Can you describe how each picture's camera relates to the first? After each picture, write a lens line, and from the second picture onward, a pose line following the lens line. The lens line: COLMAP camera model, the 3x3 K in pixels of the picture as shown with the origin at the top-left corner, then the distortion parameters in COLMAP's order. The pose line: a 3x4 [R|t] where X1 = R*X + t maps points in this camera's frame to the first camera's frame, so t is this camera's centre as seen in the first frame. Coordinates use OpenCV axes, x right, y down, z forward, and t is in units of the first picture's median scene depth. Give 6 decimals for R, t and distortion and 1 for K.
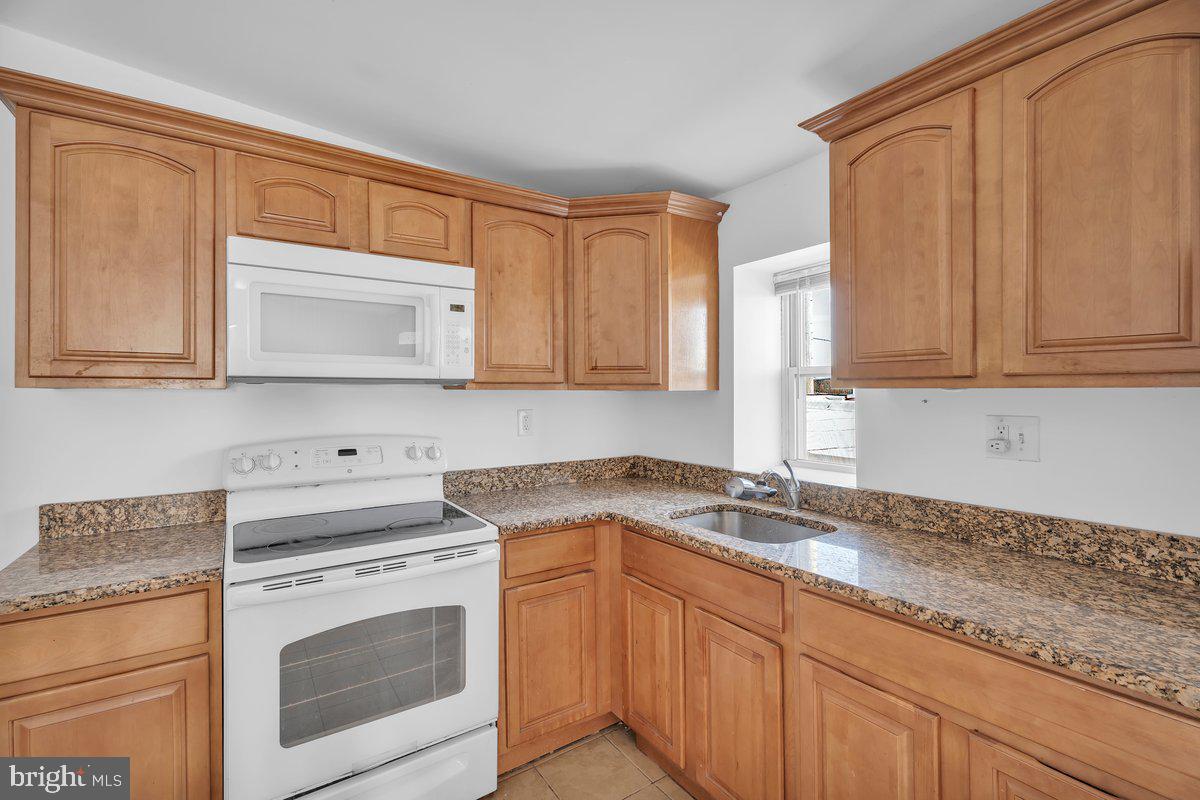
lens RADIAL K [[542.7, 0, 595.8], [0, 542.7, 395.8], [0, 0, 1]] dist [0.000937, 0.000210]
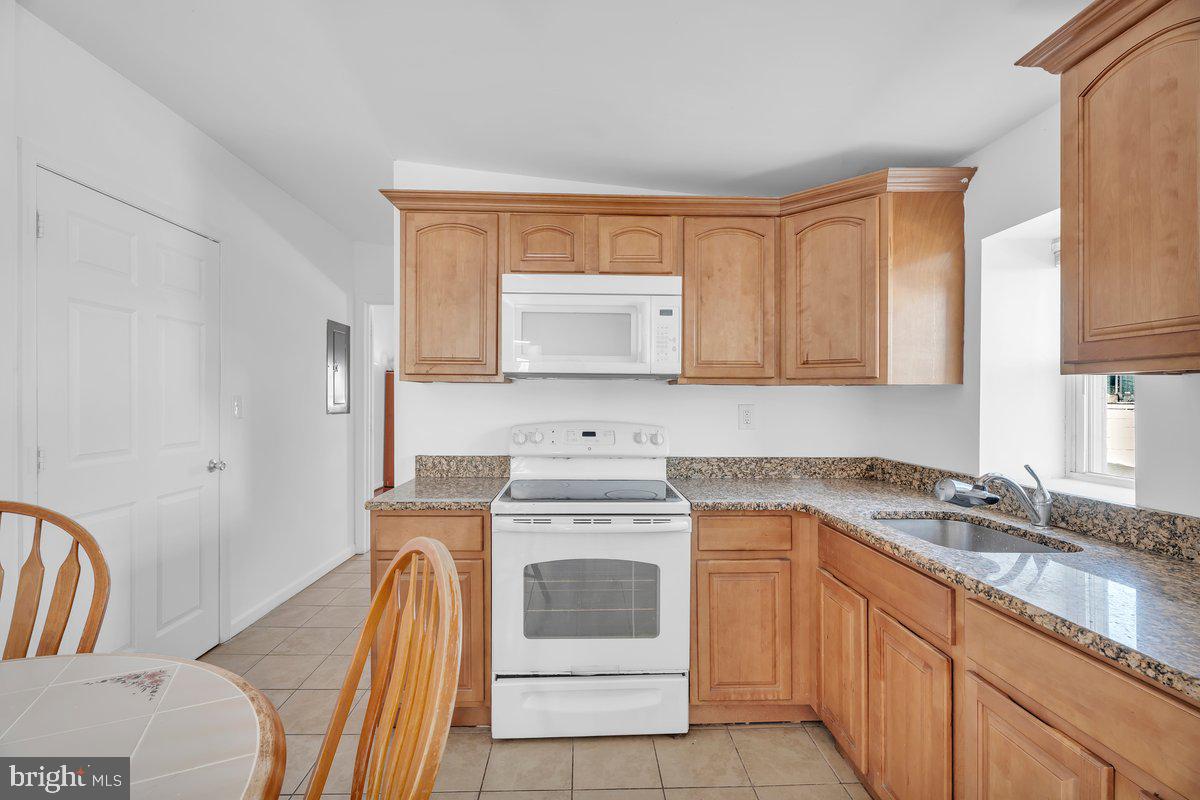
lens RADIAL K [[534.8, 0, 590.7], [0, 534.8, 409.0], [0, 0, 1]] dist [0.002082, -0.000148]
pose [[0.844788, 0.018735, -0.534773, 0.235014], [-0.012408, 0.999804, 0.015427, 0.029906], [0.534957, -0.006397, 0.844855, -0.055207]]
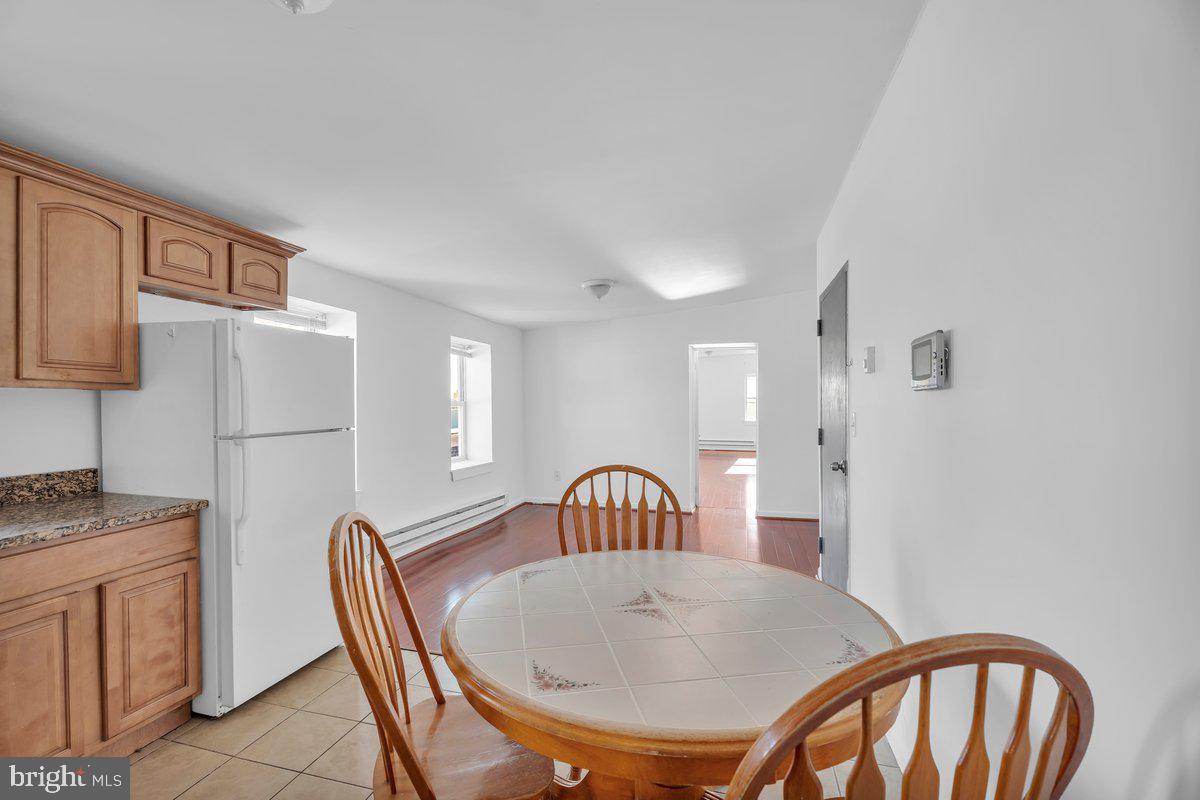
lens RADIAL K [[529.3, 0, 600.0], [0, 529.3, 400.0], [0, 0, 1]] dist [-0.001000, -0.000436]
pose [[-0.664102, 0.003083, 0.747636, -0.937602], [-0.000151, 0.999991, -0.004258, 0.017139], [-0.747642, -0.002941, -0.664095, 0.527734]]
